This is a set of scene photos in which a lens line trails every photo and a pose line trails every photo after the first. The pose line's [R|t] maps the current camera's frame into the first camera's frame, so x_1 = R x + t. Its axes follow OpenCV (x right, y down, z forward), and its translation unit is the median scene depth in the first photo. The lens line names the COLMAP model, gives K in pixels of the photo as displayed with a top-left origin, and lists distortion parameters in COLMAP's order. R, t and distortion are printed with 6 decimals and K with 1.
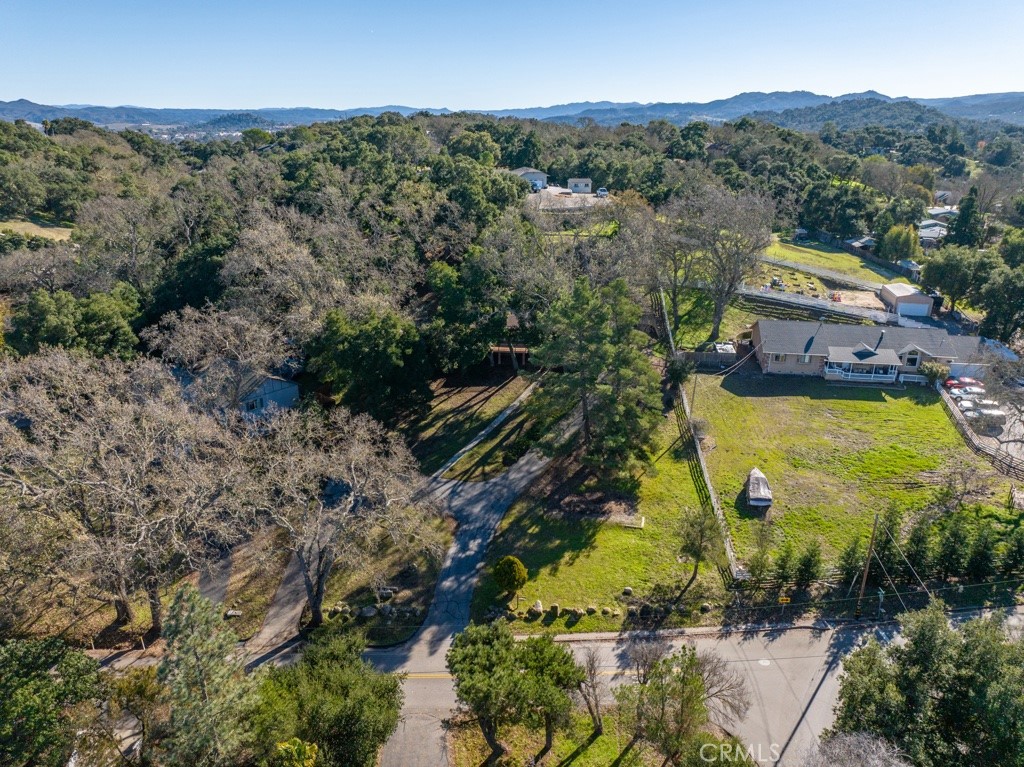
lens RADIAL K [[719.5, 0, 511.8], [0, 719.5, 384.6], [0, 0, 1]] dist [-0.035207, -0.001930]
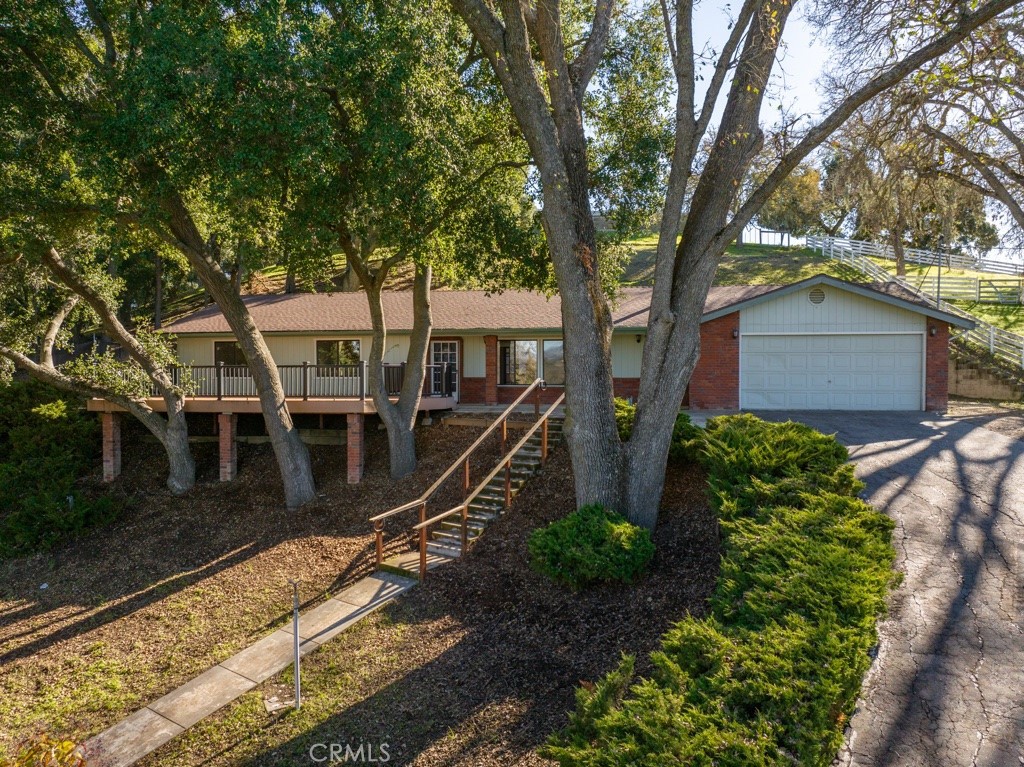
lens RADIAL K [[719.5, 0, 513.0], [0, 719.5, 383.6], [0, 0, 1]] dist [-0.035207, -0.001930]
pose [[0.998135, 0.007535, -0.060586, 0.087725], [-0.027164, 0.943535, -0.330158, 0.006133], [0.054677, 0.331188, 0.941979, 1.123697]]
